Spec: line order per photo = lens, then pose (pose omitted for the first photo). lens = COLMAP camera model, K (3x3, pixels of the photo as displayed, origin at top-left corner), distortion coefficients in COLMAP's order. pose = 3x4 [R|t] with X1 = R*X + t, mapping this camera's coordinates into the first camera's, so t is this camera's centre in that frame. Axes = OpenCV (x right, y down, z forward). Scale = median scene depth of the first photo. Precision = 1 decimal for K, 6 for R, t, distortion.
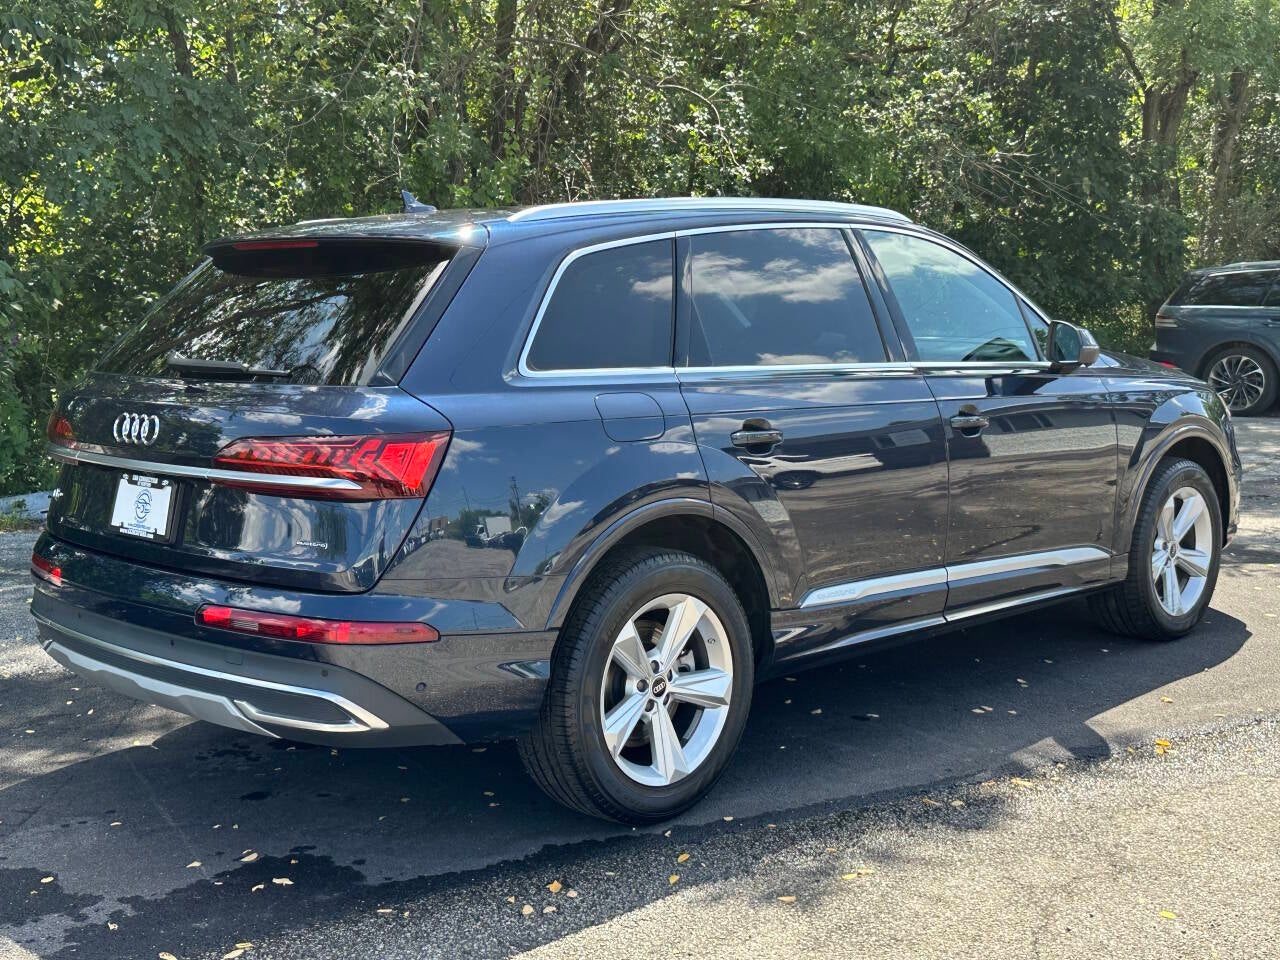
lens RADIAL K [[1553.8, 0, 640.0], [0, 1553.8, 480.0], [0, 0, 1]] dist [0.209419, -0.508755]
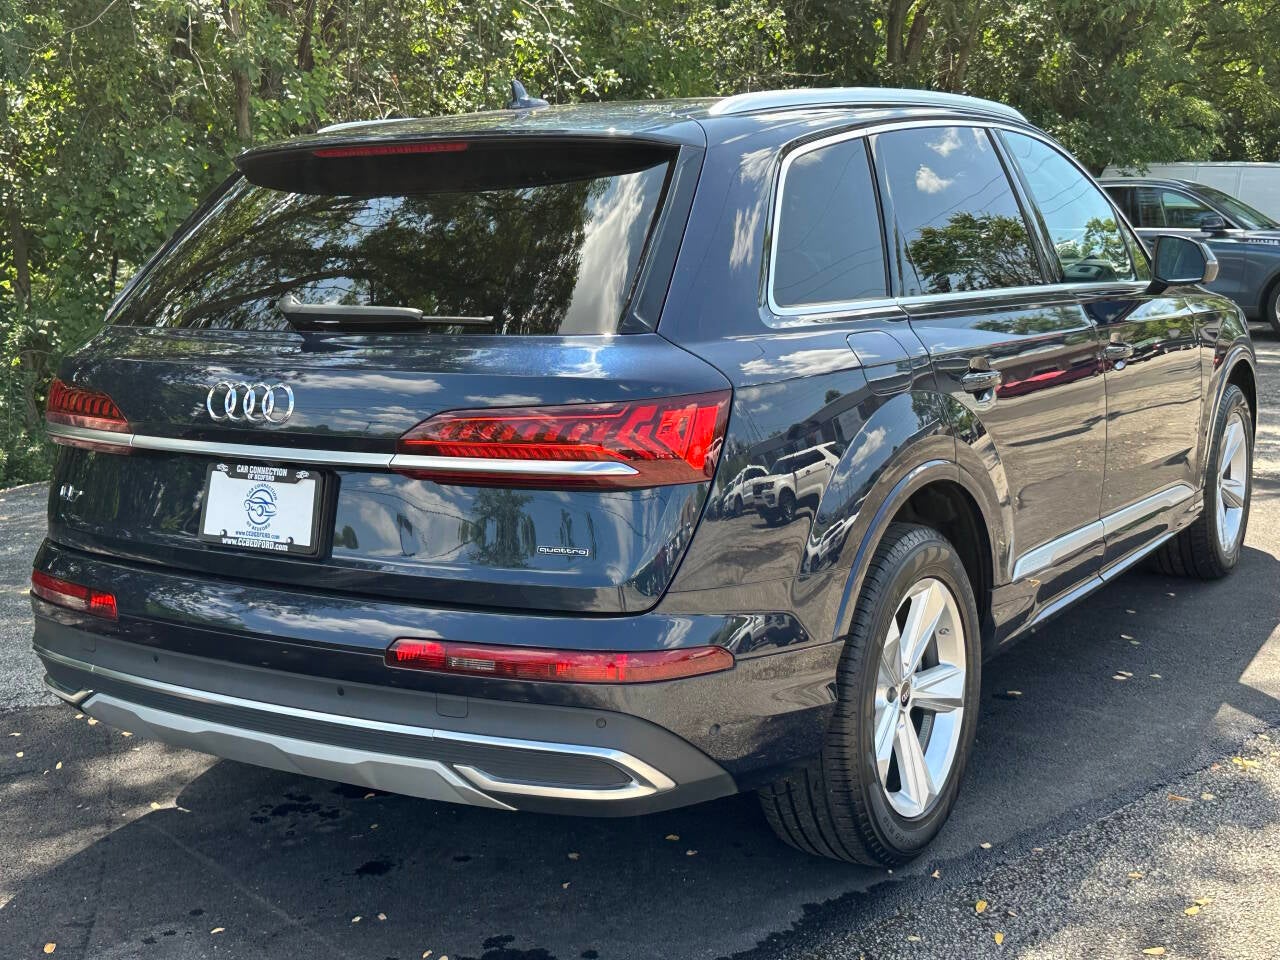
lens RADIAL K [[1553.8, 0, 640.0], [0, 1553.8, 480.0], [0, 0, 1]] dist [0.209419, -0.508755]
pose [[0.977200, -0.052202, 0.205806, -0.284105], [0.043445, 0.997957, 0.046842, -0.022139], [-0.207830, -0.036833, 0.977471, 0.239418]]
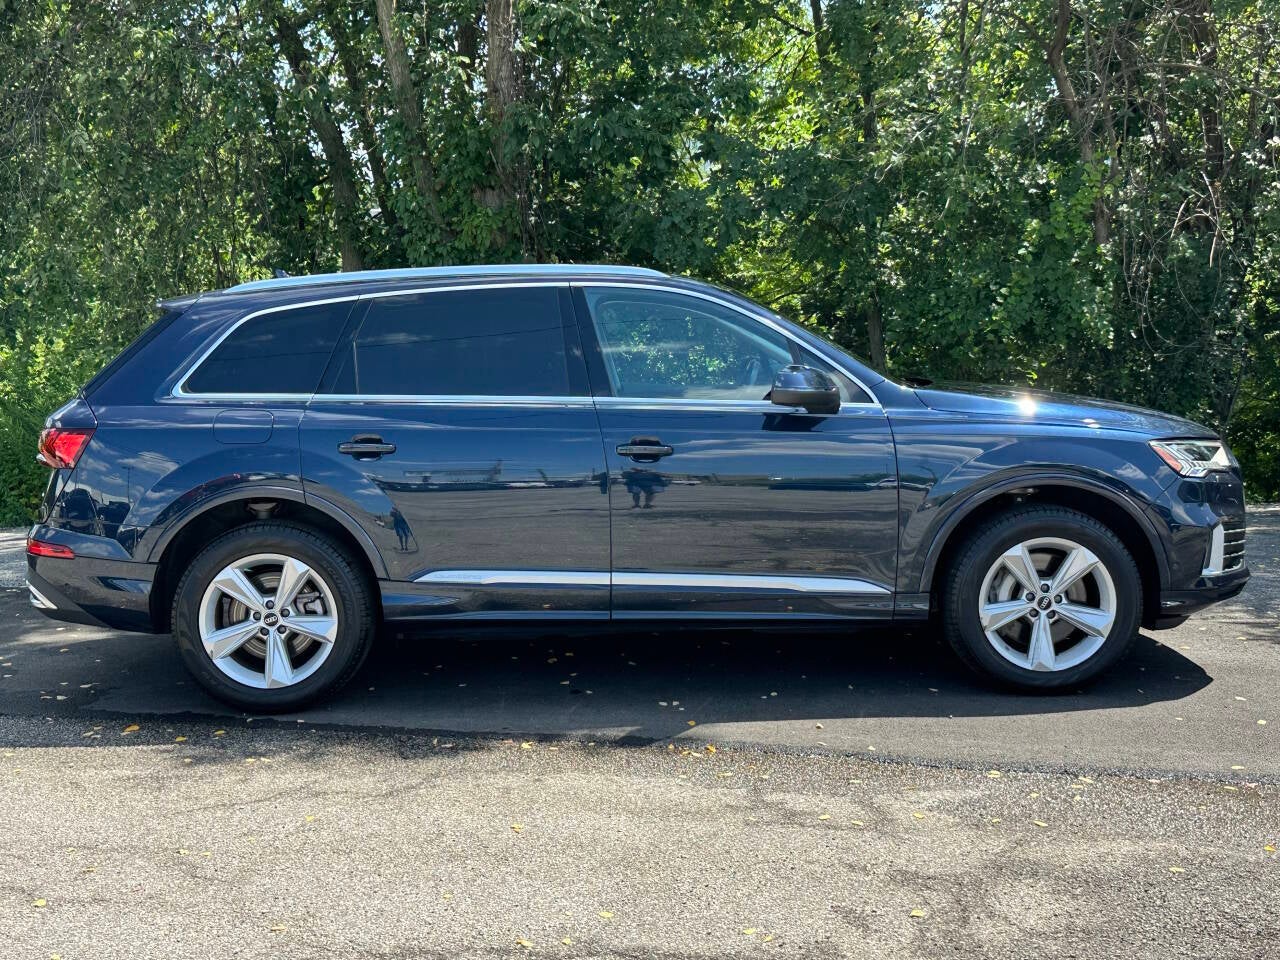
lens RADIAL K [[1553.8, 0, 640.0], [0, 1553.8, 480.0], [0, 0, 1]] dist [0.209419, -0.508755]
pose [[0.709128, 0.066003, -0.701984, 1.243581], [-0.074238, 0.997064, 0.018754, -0.044718], [0.701161, 0.038815, 0.711946, 0.217030]]
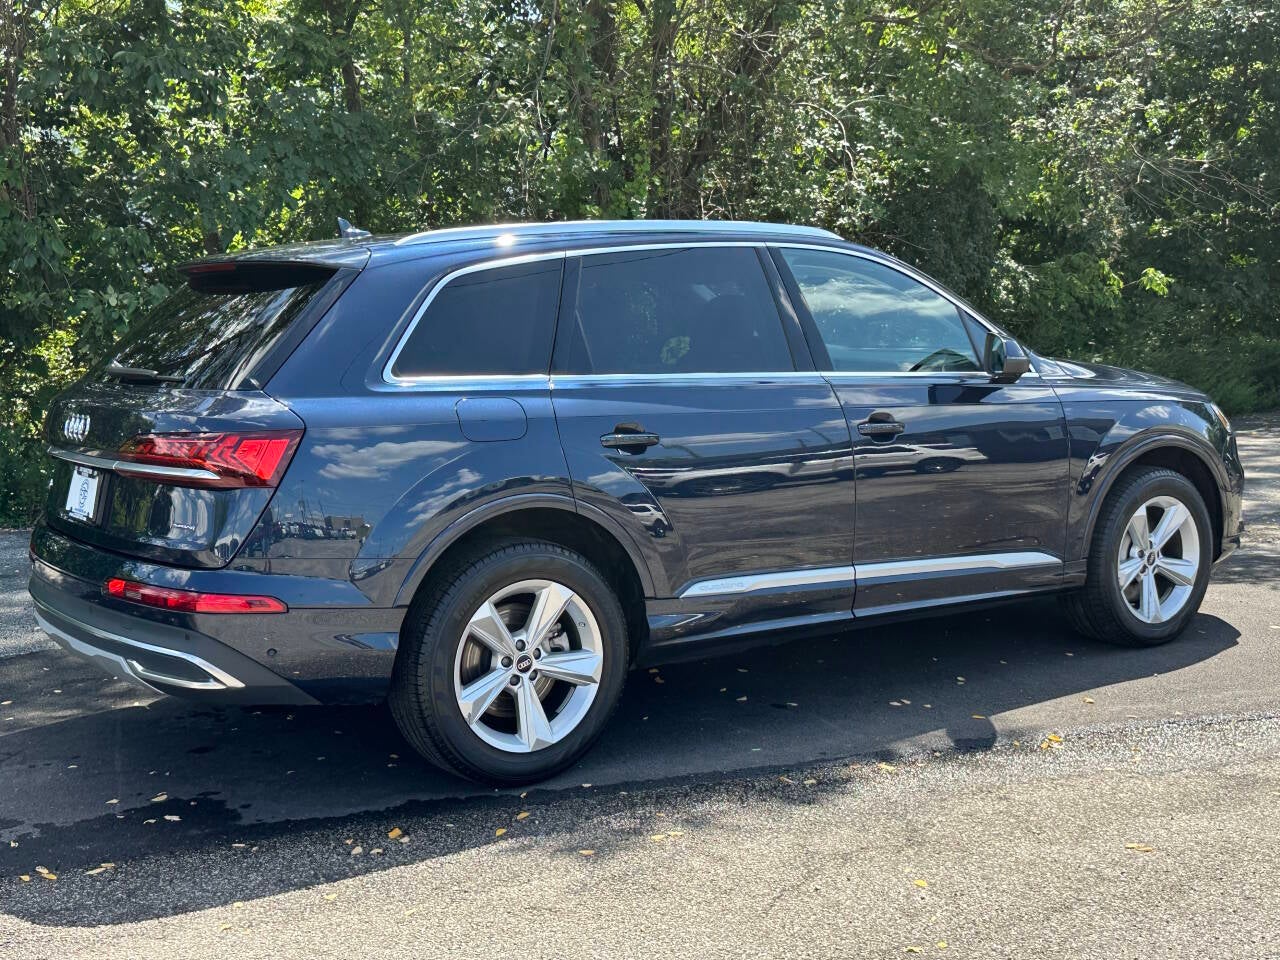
lens RADIAL K [[1553.8, 0, 640.0], [0, 1553.8, 480.0], [0, 0, 1]] dist [0.209419, -0.508755]
pose [[0.985009, 0.012686, -0.172034, 0.283080], [-0.014046, 0.999879, -0.006692, 0.008507], [0.171928, 0.009008, 0.985068, -0.078940]]
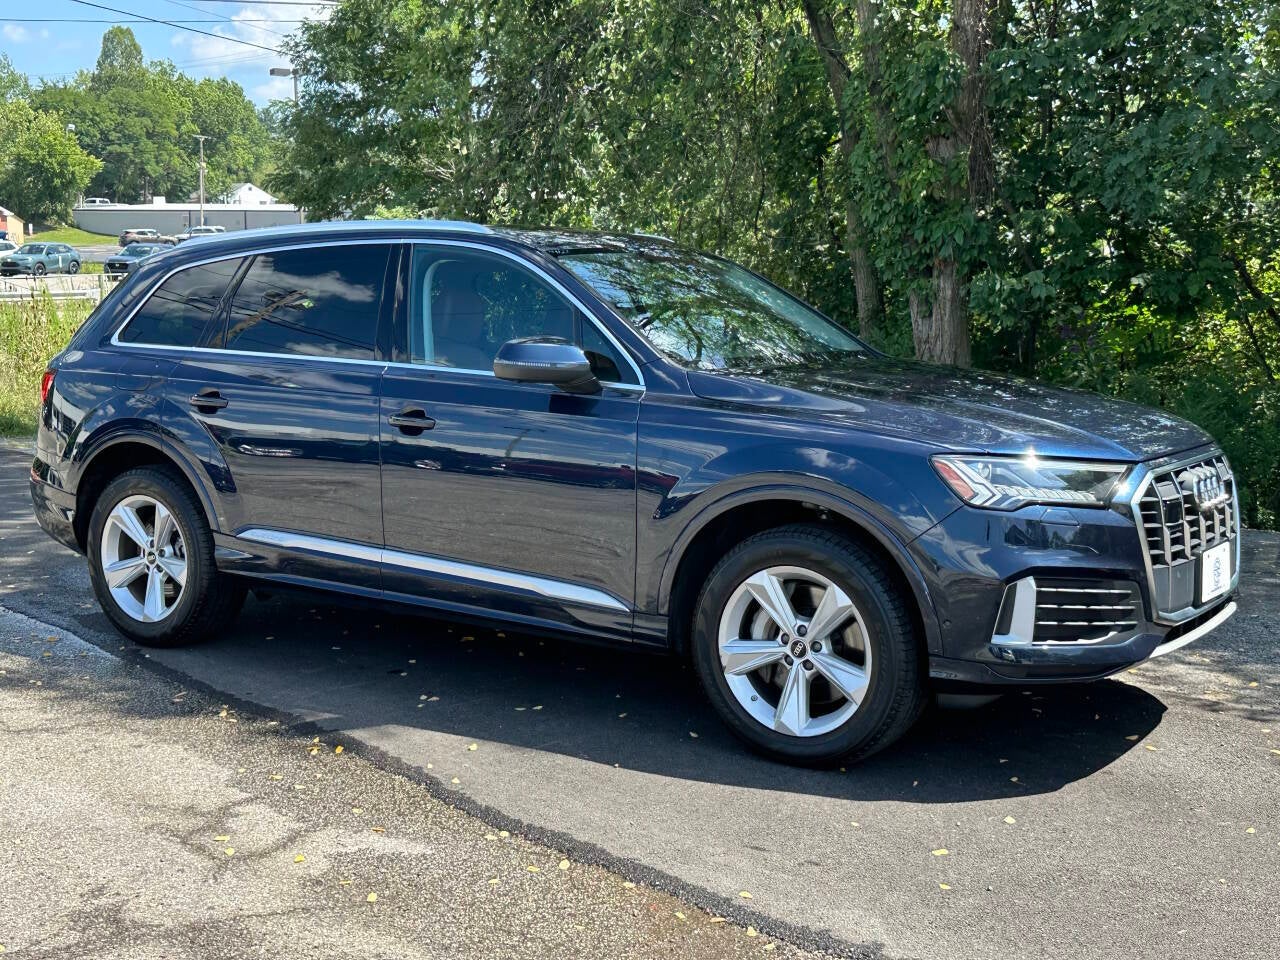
lens RADIAL K [[1553.8, 0, 640.0], [0, 1553.8, 480.0], [0, 0, 1]] dist [0.209419, -0.508755]
pose [[0.175371, 0.127691, -0.976187, 1.571564], [-0.121771, 0.986753, 0.107197, -0.161217], [0.976943, 0.100072, 0.188597, 1.168779]]
